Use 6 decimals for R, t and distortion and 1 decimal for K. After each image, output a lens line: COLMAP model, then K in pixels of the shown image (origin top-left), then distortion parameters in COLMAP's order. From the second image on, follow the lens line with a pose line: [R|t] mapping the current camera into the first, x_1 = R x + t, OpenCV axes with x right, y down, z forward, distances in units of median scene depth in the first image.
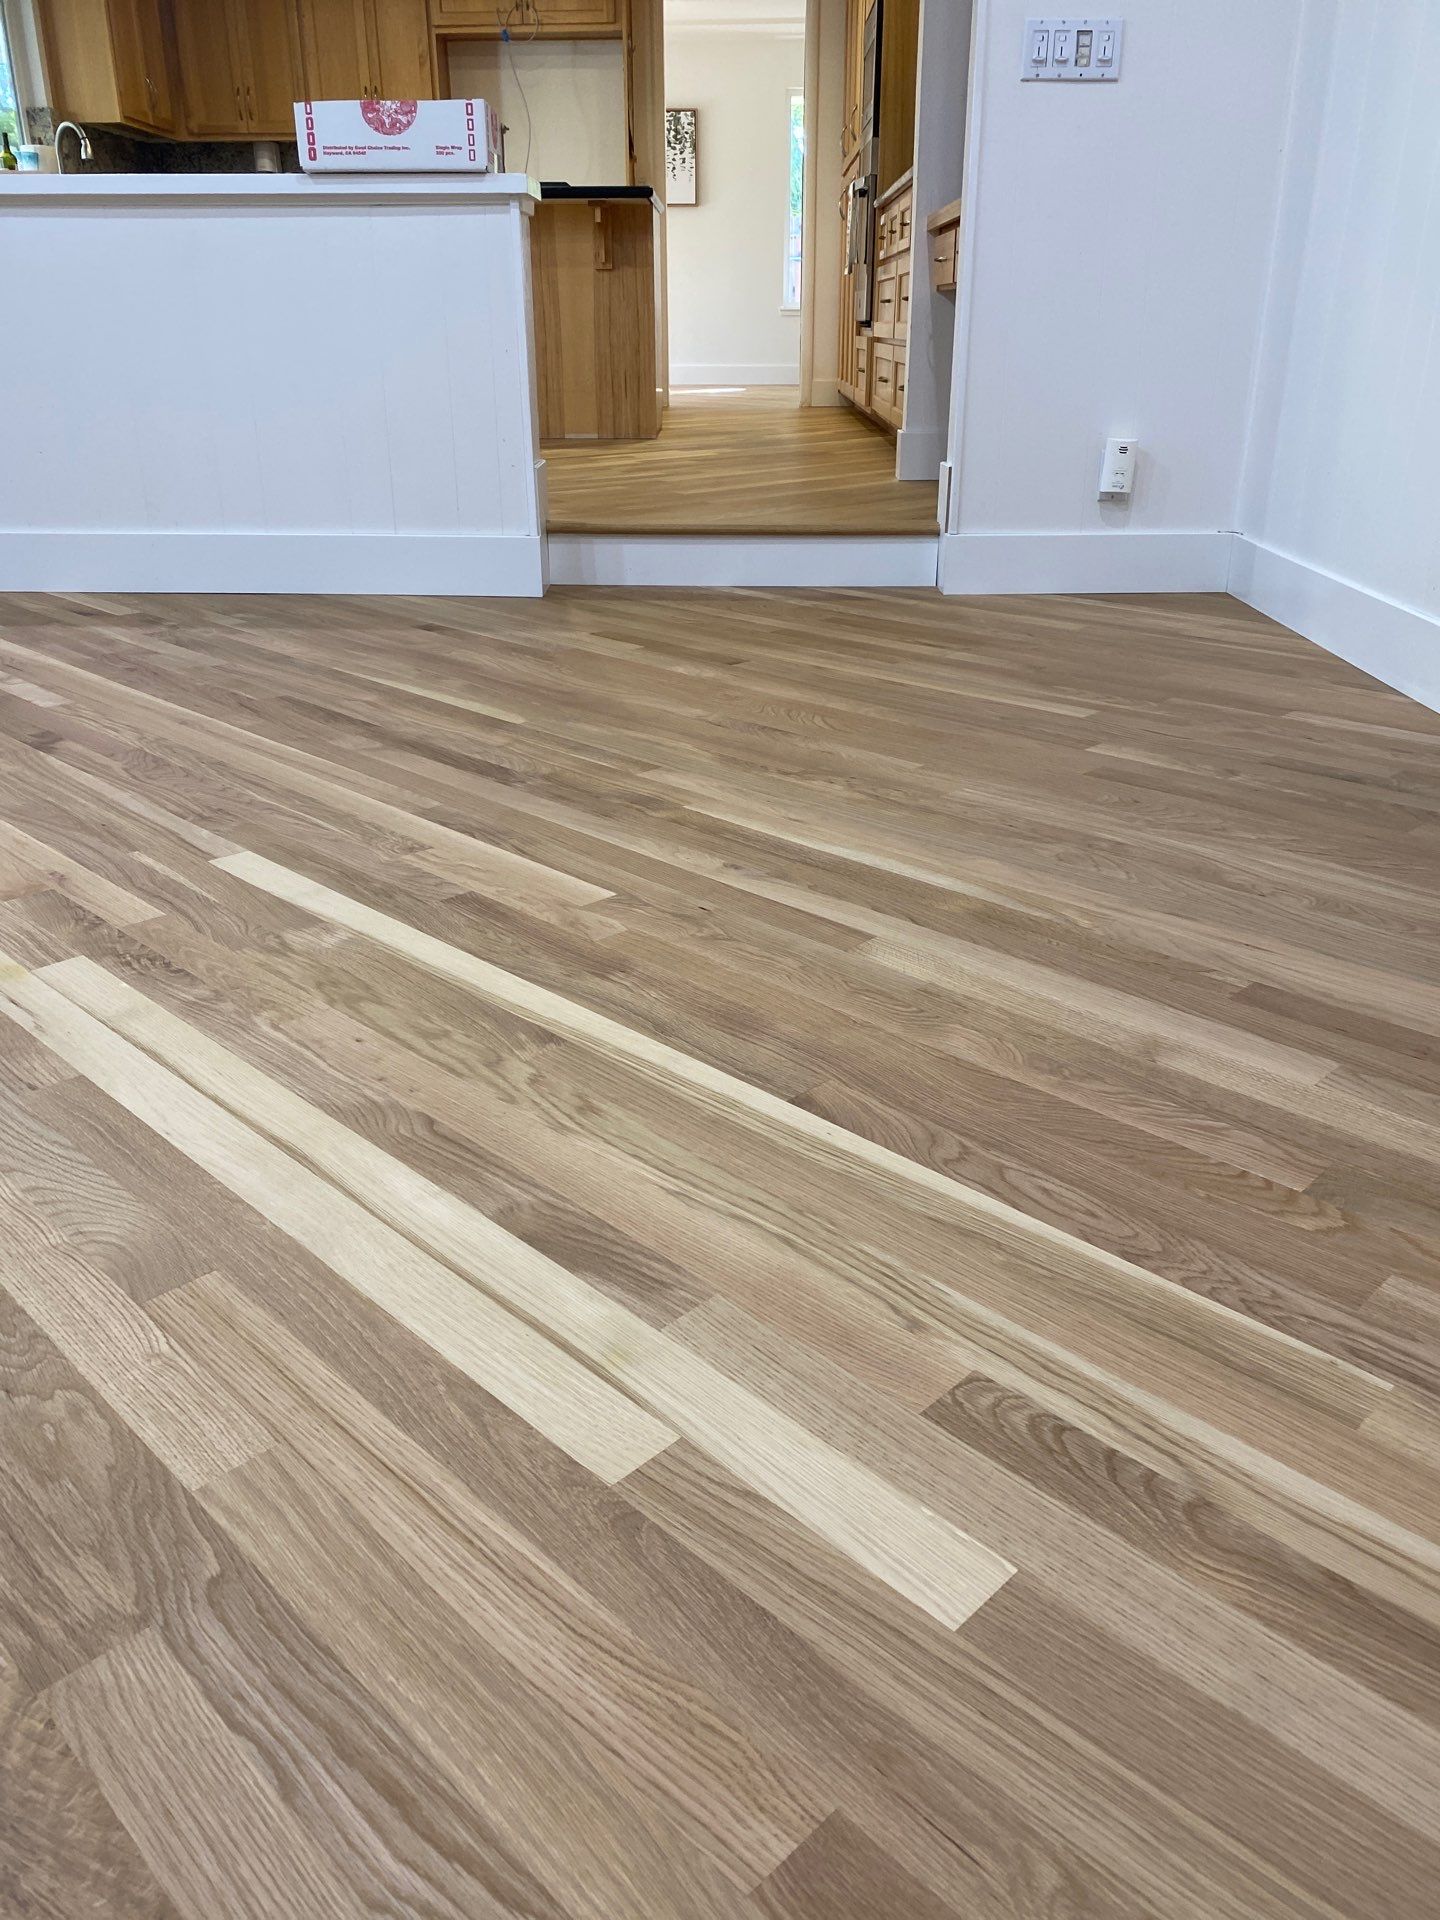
lens RADIAL K [[1455.7, 0, 720.0], [0, 1455.7, 960.0], [0, 0, 1]] dist [0.039389, -0.039567]
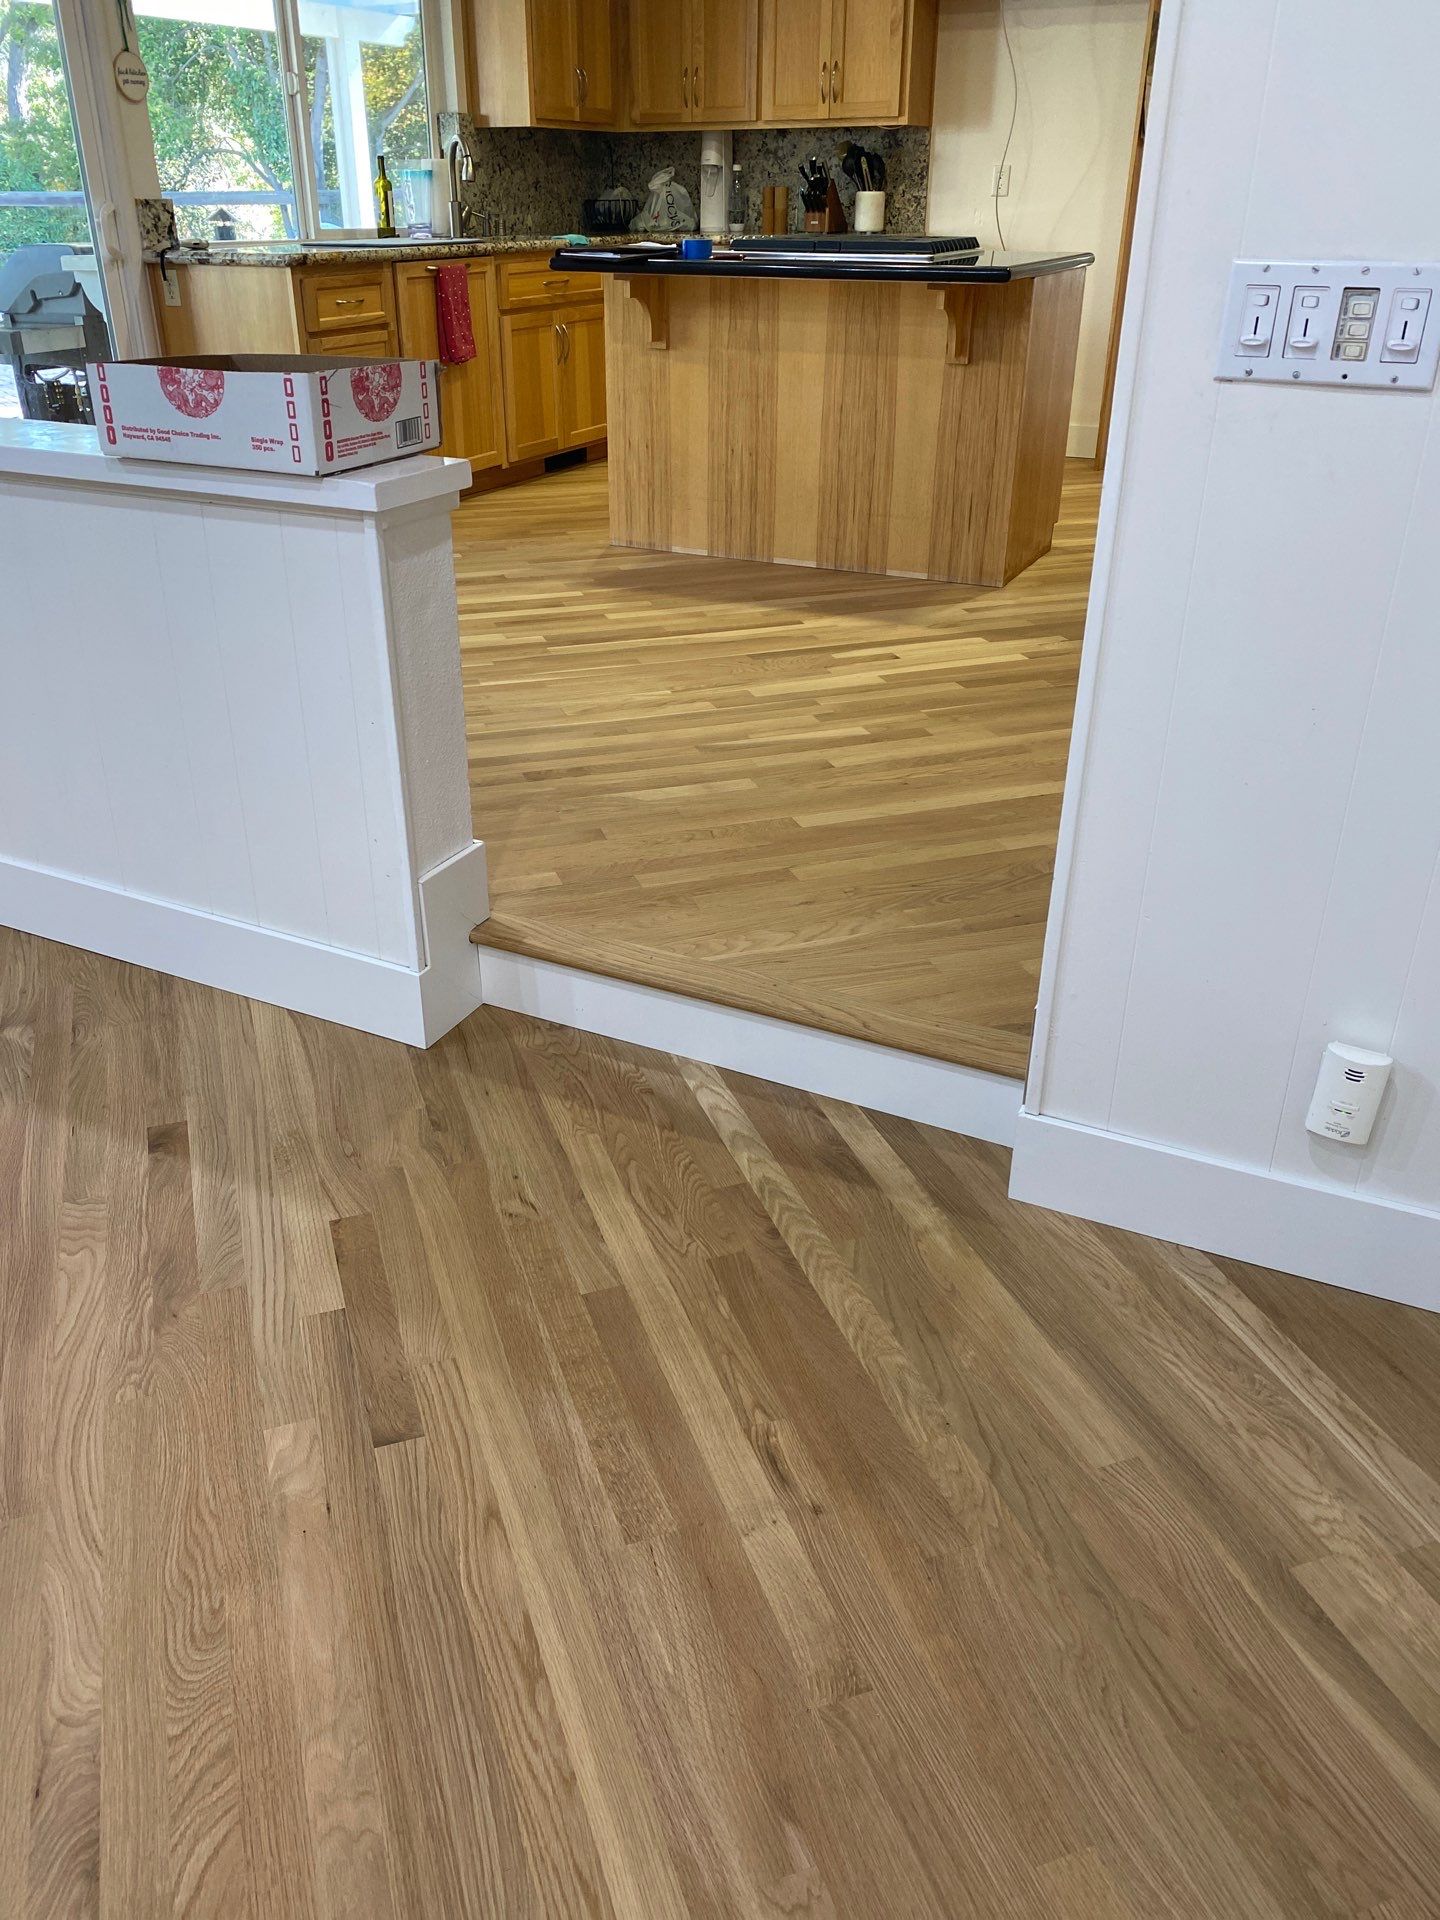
lens RADIAL K [[1475.8, 0, 706.4], [0, 1475.8, 955.6], [0, 0, 1]] dist [0.026200, -0.020476]
pose [[0.902970, 0.198647, -0.381031, 0.149908], [-0.172185, 0.979695, 0.102711, -0.233013], [0.393698, -0.027137, 0.918839, 0.256030]]
